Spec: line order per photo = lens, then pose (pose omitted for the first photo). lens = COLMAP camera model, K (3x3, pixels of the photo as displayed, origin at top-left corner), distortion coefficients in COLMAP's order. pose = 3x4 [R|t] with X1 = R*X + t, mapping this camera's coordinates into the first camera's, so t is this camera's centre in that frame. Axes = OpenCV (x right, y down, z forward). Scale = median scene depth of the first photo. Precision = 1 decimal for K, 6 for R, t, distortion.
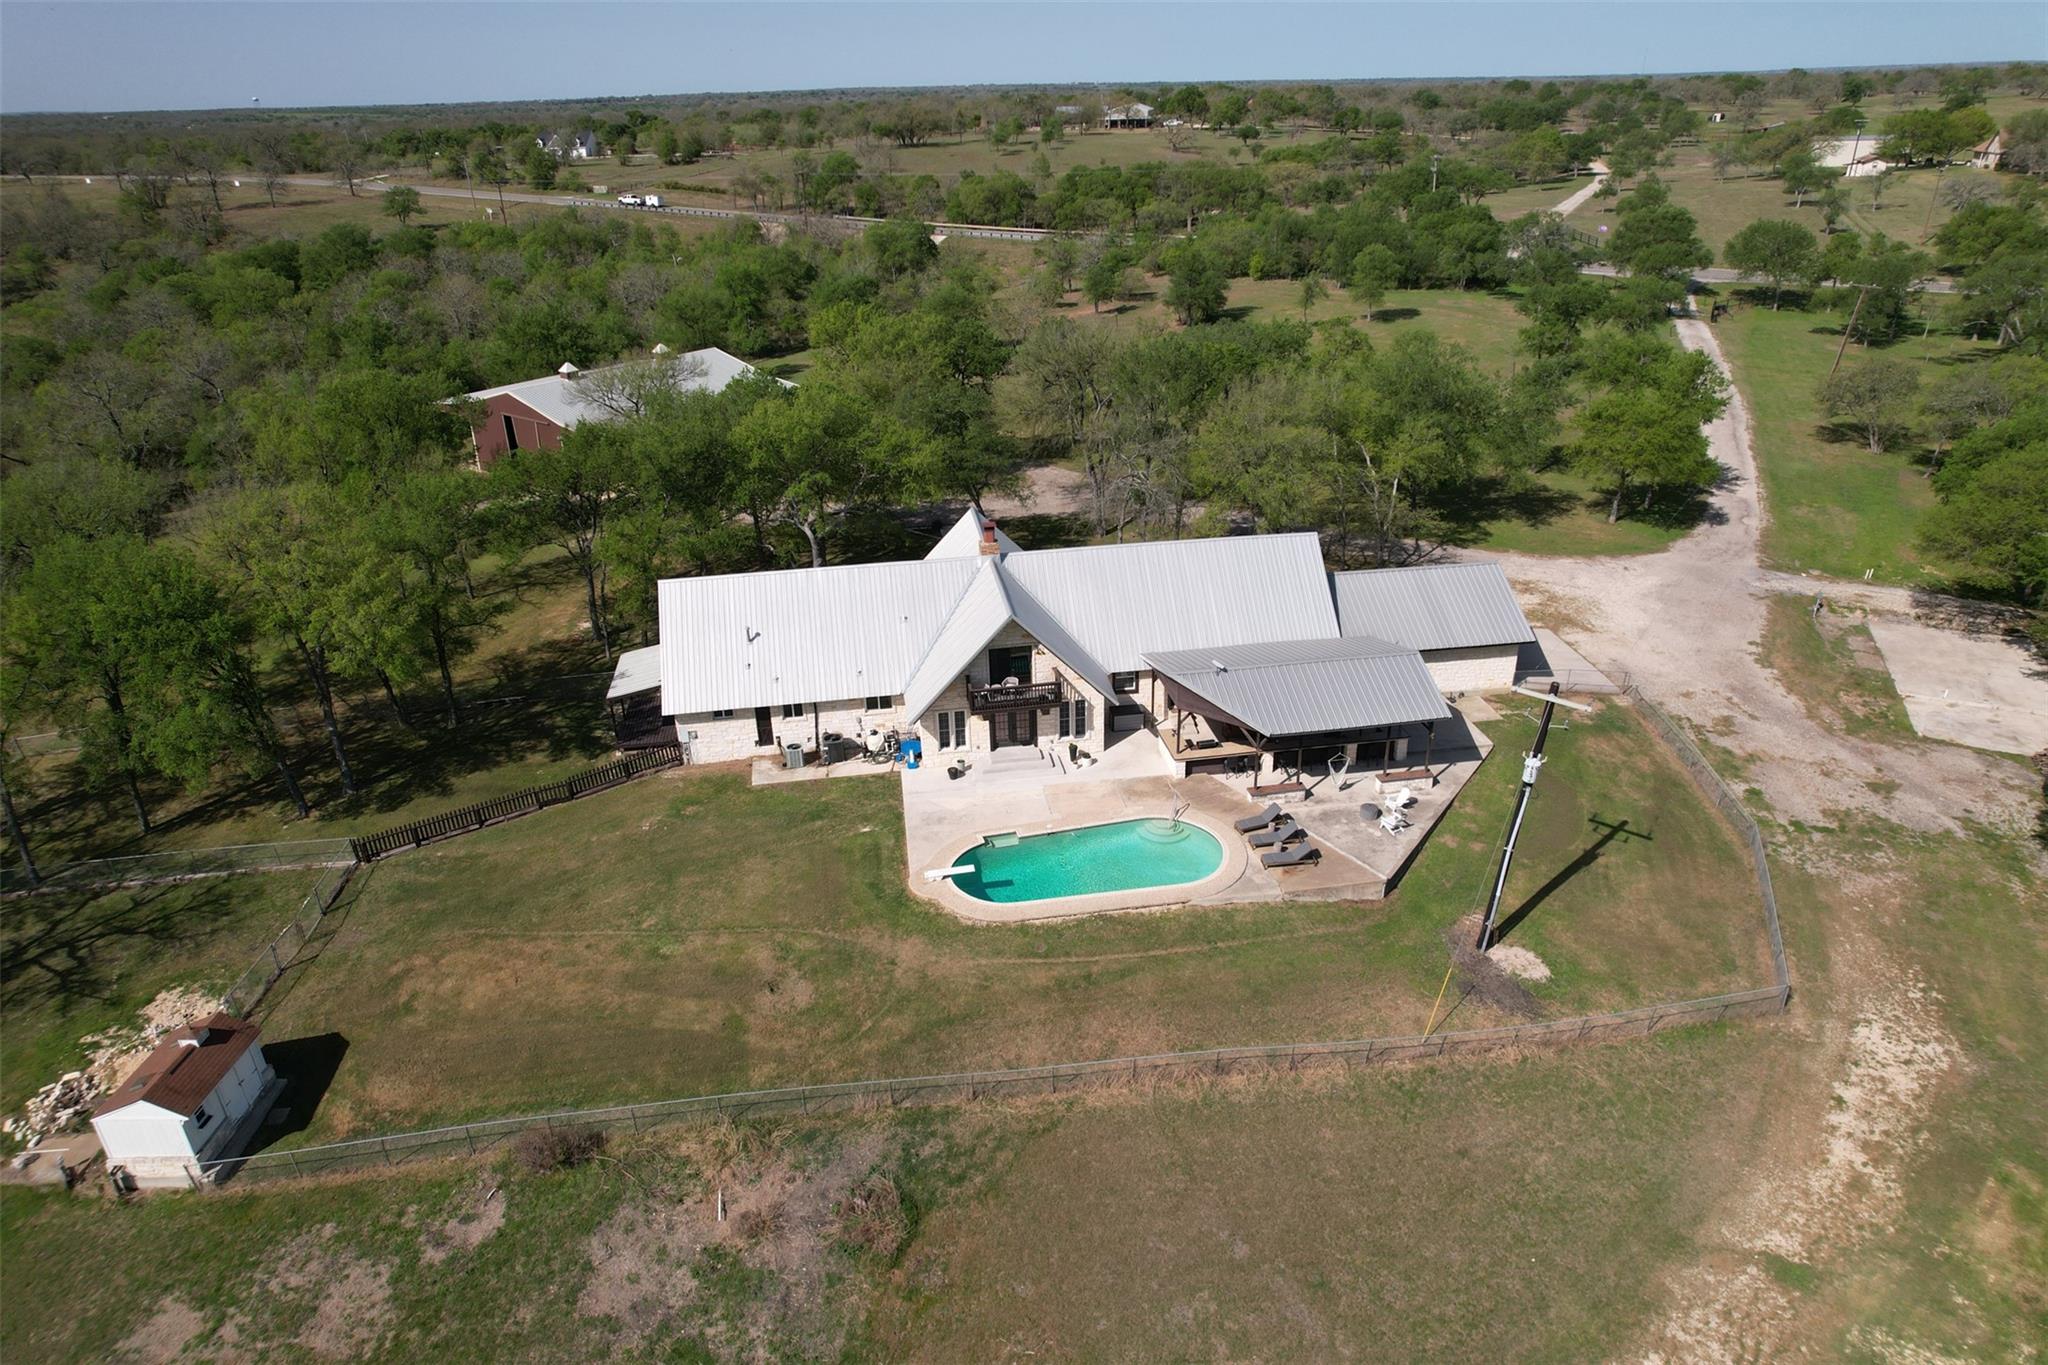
lens RADIAL K [[1341.4, 0, 1052.1], [0, 1341.4, 684.4], [0, 0, 1]] dist [-0.101411, 0.095749]
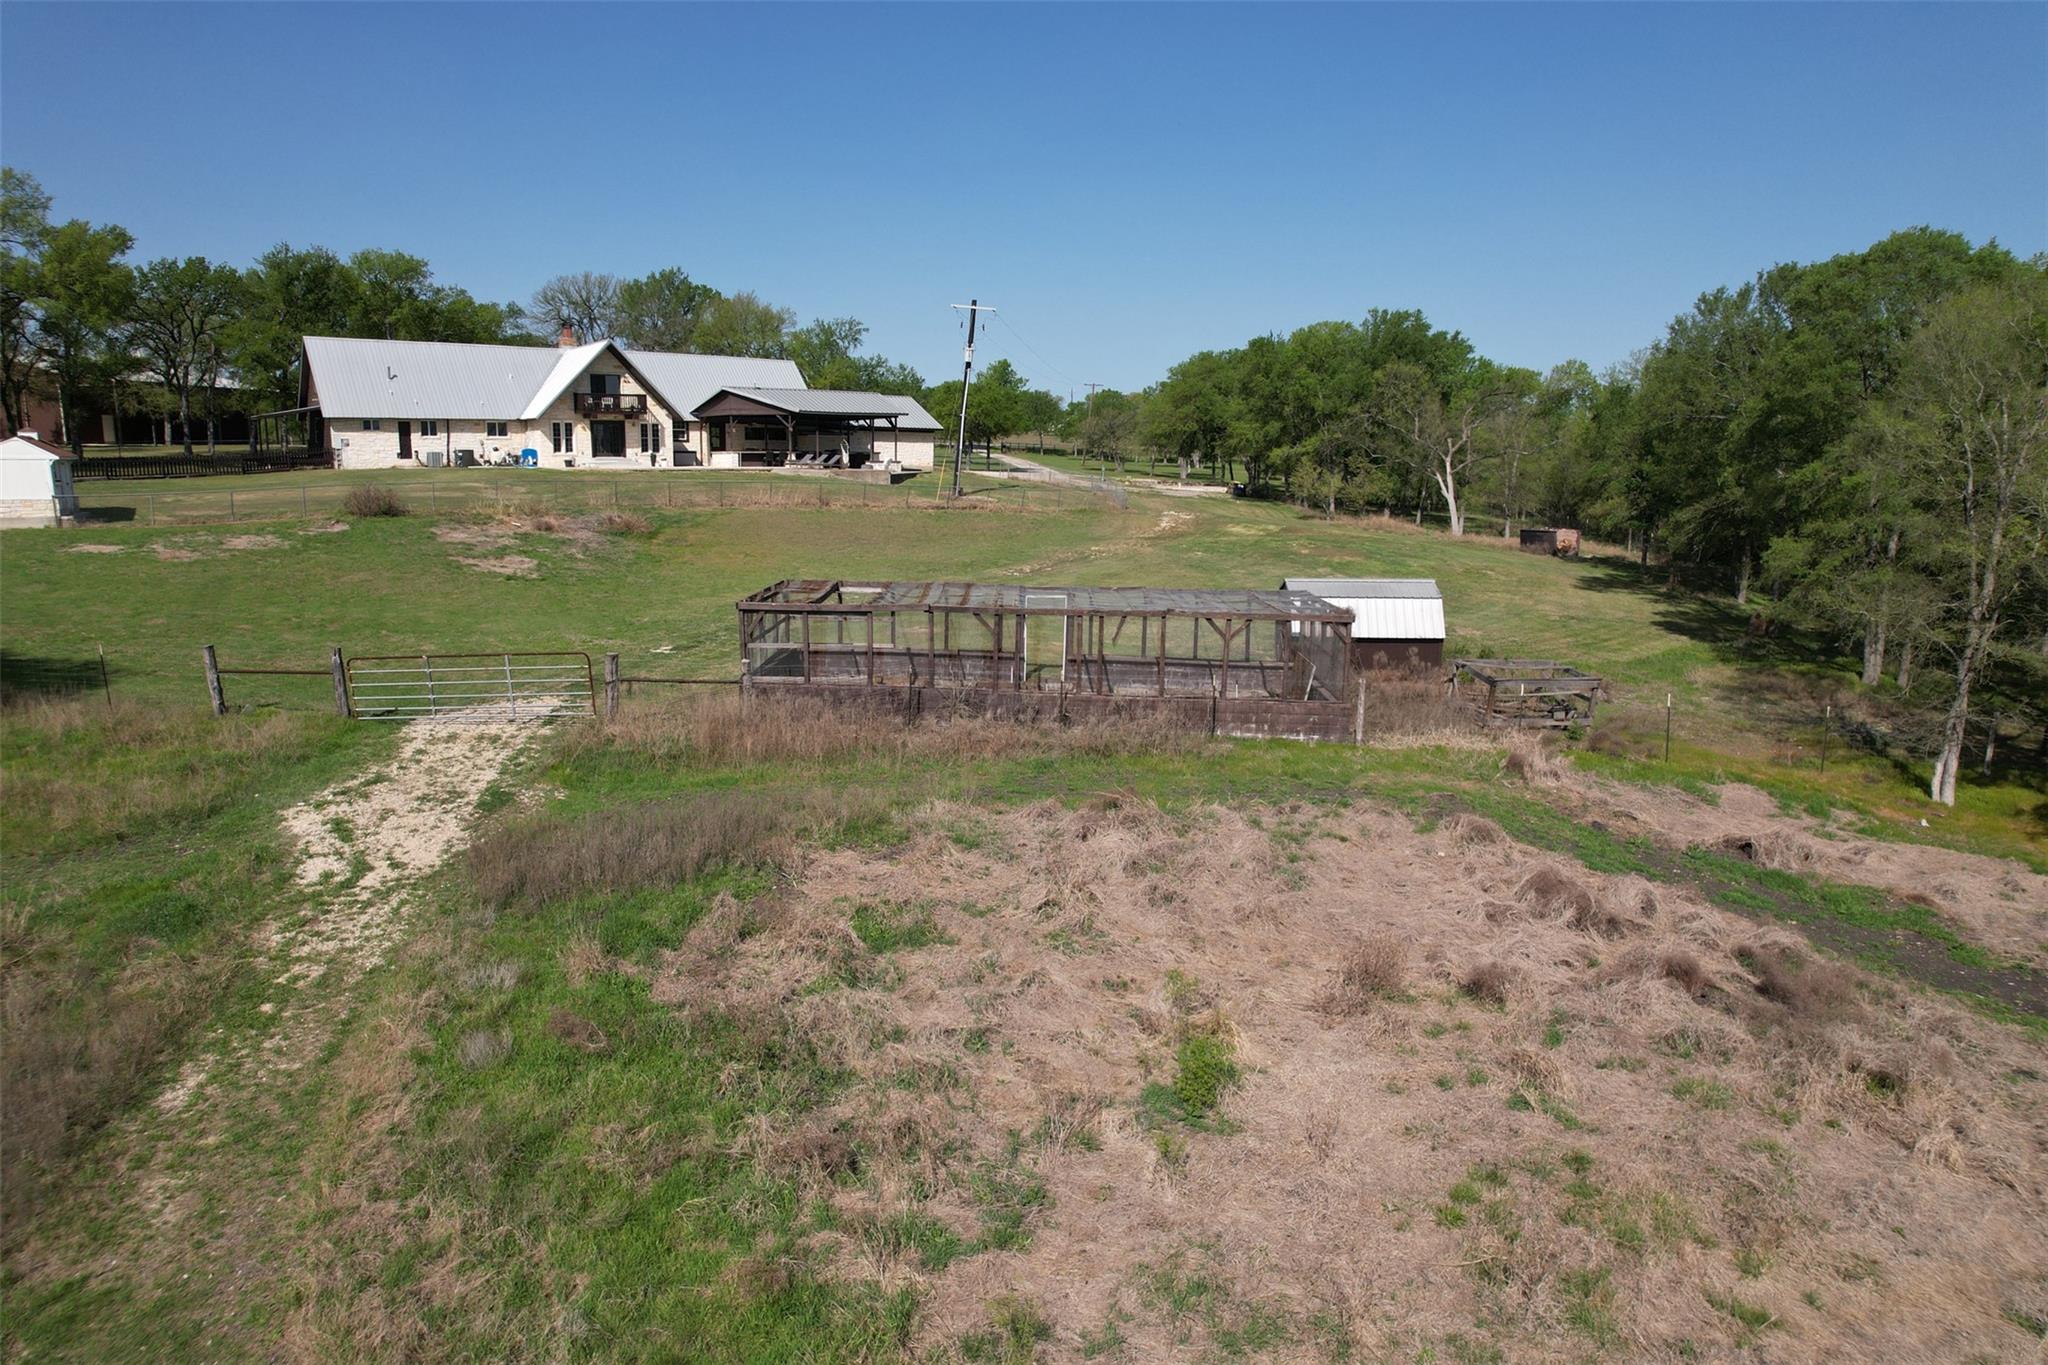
lens RADIAL K [[1341.4, 0, 1052.1], [0, 1341.4, 684.4], [0, 0, 1]] dist [-0.101411, 0.095749]
pose [[0.878980, -0.063999, 0.472544, -0.319605], [0.184551, 0.959387, -0.213349, 0.720688], [-0.439698, 0.274738, 0.855093, -0.304563]]
